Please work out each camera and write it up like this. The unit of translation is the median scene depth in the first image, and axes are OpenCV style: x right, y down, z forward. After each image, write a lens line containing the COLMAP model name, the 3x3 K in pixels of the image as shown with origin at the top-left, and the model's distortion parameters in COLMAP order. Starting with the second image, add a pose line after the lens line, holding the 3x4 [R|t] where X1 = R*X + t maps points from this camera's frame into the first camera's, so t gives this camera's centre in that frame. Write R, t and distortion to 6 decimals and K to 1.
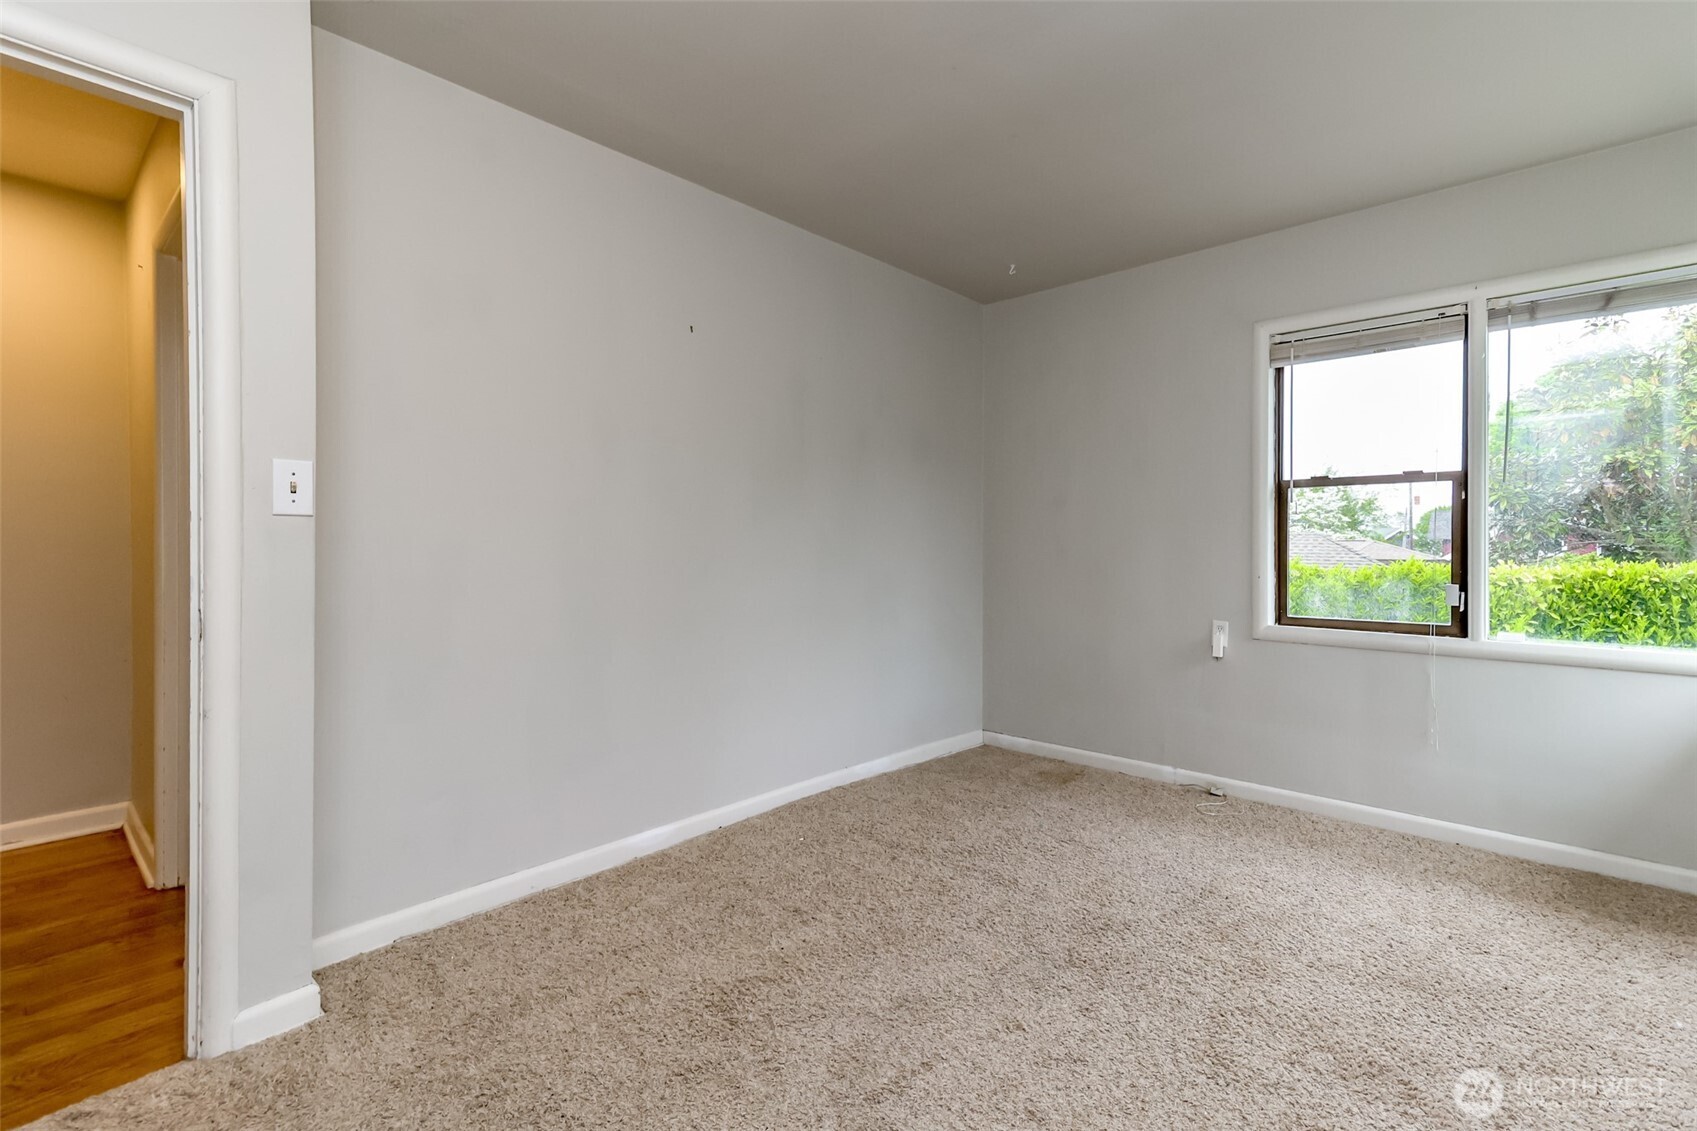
lens RADIAL K [[762.7, 0, 851.5], [0, 762.7, 556.0], [0, 0, 1]] dist [0.017499, 0.000596]
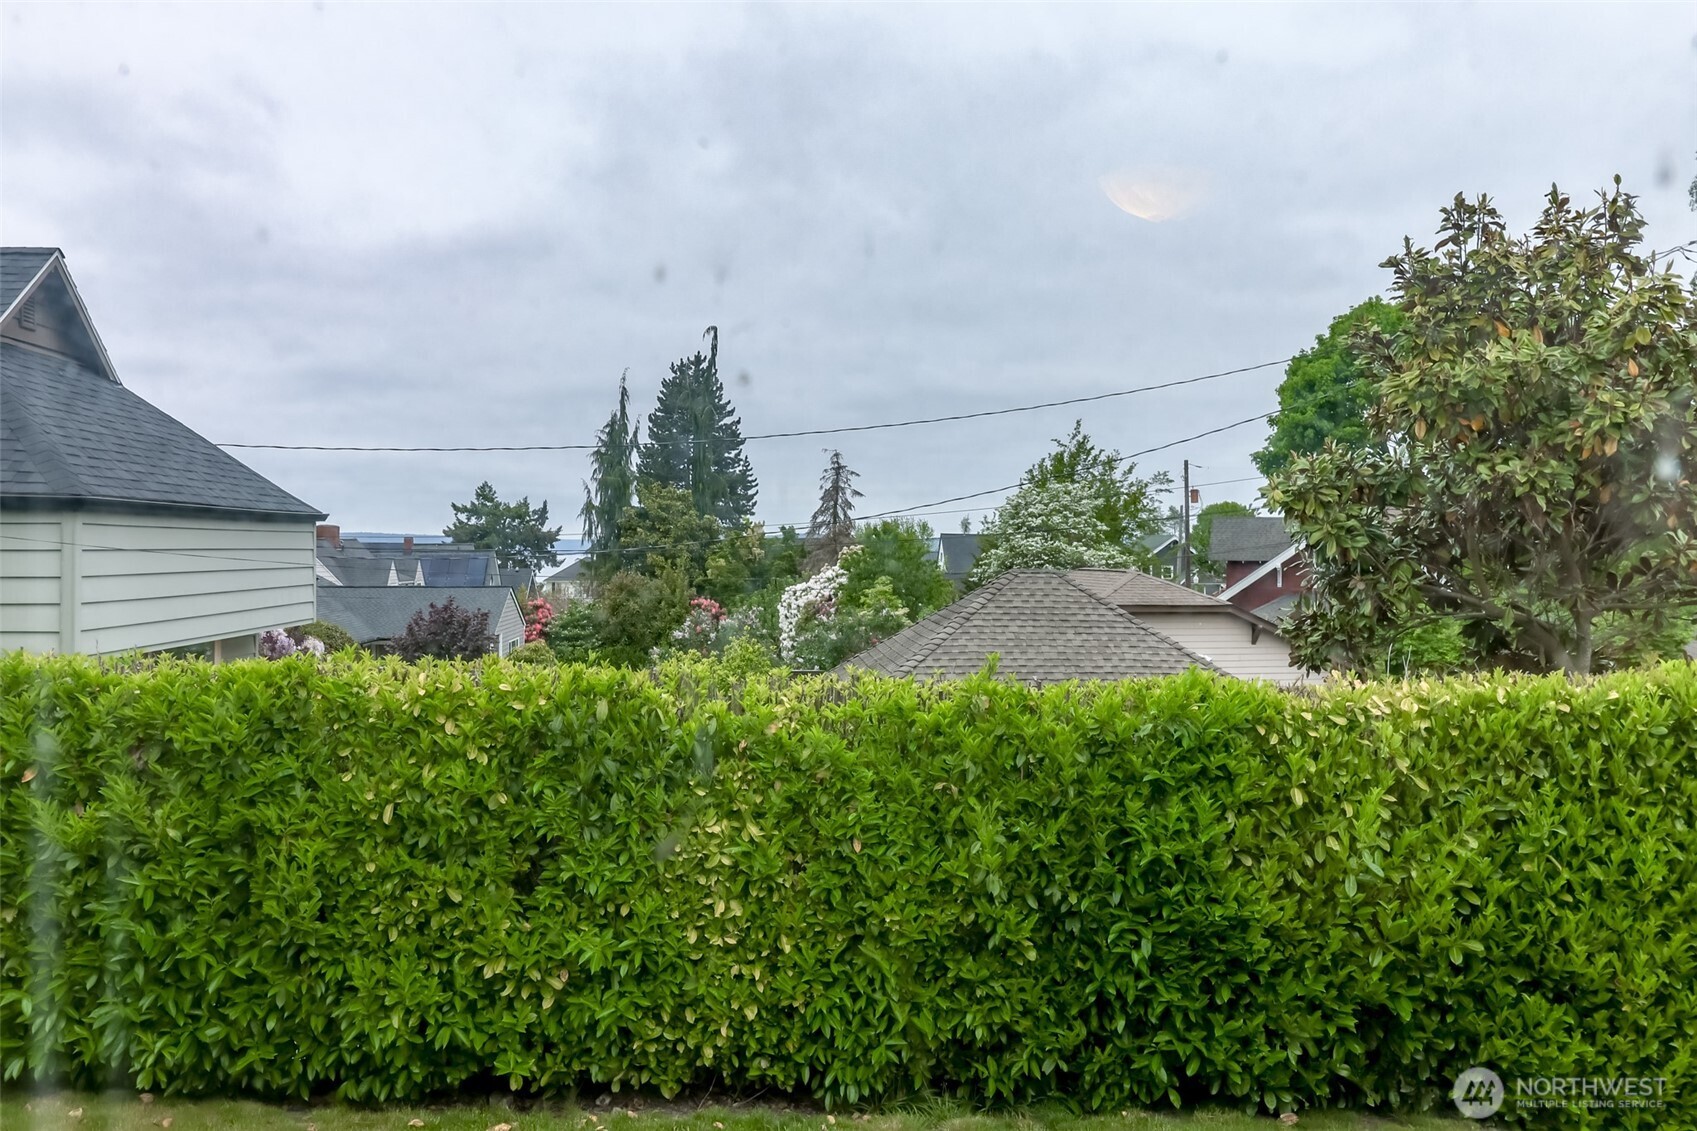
lens RADIAL K [[1385.2, 0, 852.6], [0, 1385.2, 569.2], [0, 0, 1]] dist [-0.009402, -0.002335]
pose [[0.924608, -0.001806, 0.380917, 0.220625], [0.004841, 0.999964, -0.007012, -0.058559], [-0.380890, 0.008327, 0.924583, 0.304989]]
